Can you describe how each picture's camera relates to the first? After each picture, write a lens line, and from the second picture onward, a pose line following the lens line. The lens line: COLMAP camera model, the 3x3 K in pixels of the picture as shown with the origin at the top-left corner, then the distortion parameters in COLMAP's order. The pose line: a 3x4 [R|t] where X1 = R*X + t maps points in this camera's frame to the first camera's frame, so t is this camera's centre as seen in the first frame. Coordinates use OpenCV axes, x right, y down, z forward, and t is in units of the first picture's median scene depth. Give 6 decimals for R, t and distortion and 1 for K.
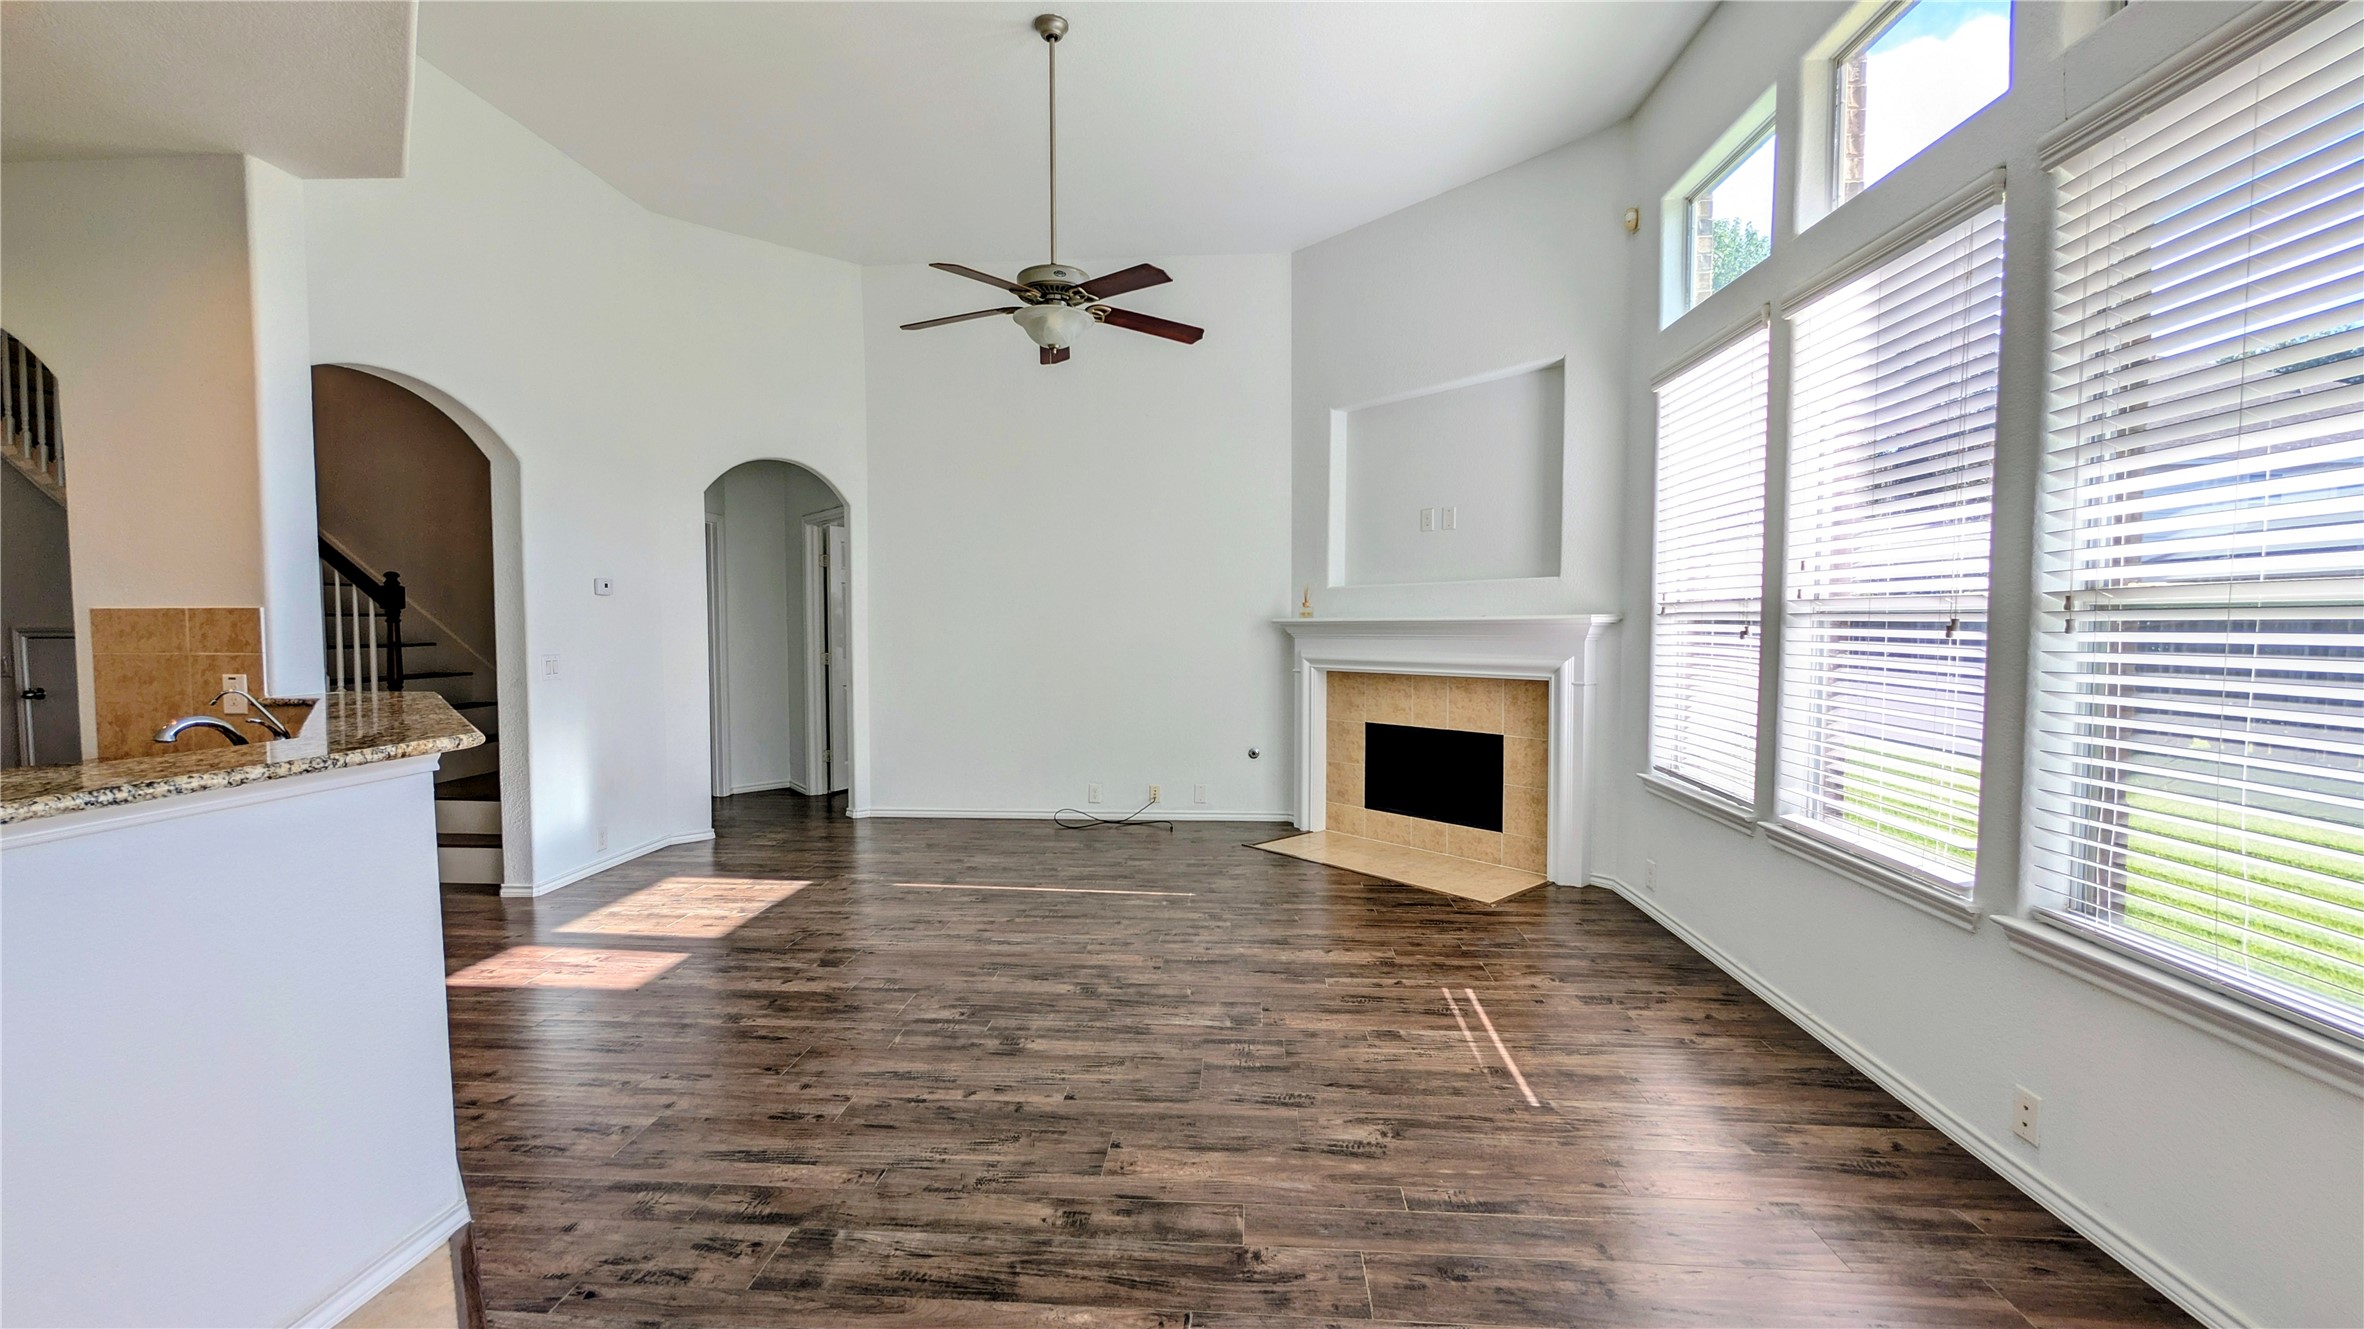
lens RADIAL K [[948.8, 0, 1182.0], [0, 948.8, 664.5], [0, 0, 1]] dist [-0.001724, -0.000157]
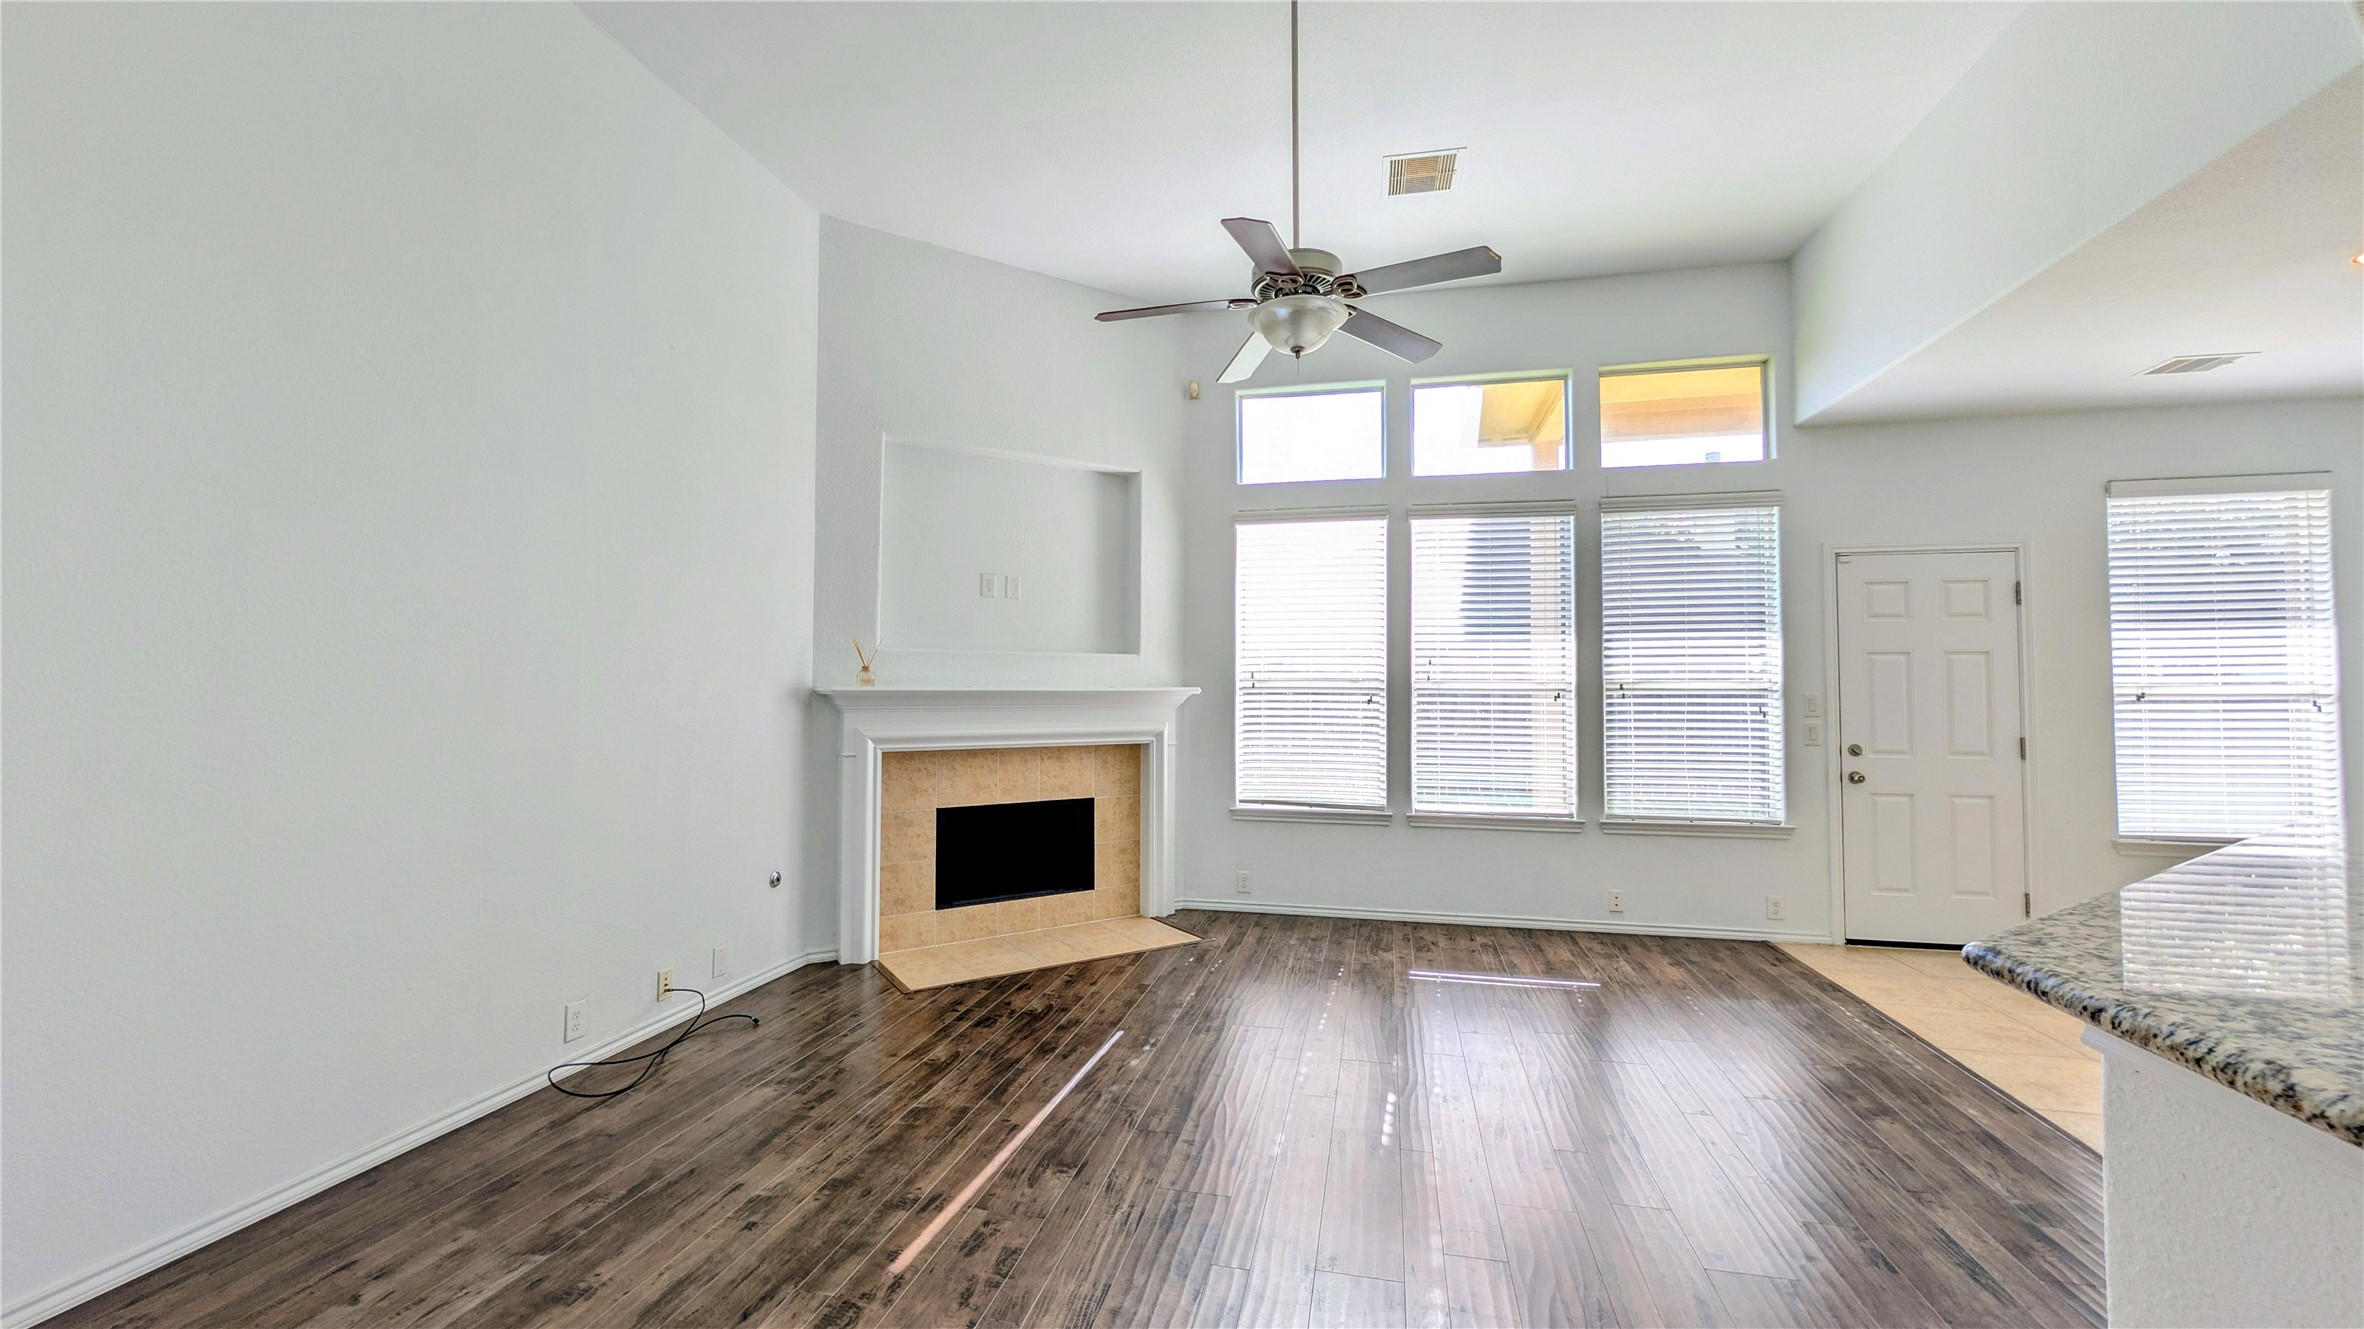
lens RADIAL K [[910.8, 0, 1182.0], [0, 910.8, 664.5], [0, 0, 1]] dist [-0.001779, -0.000065]
pose [[0.143613, 0.036630, 0.988956, -1.005537], [0.039892, 0.998288, -0.042768, -0.042292], [-0.988830, 0.045594, 0.141906, 1.111048]]
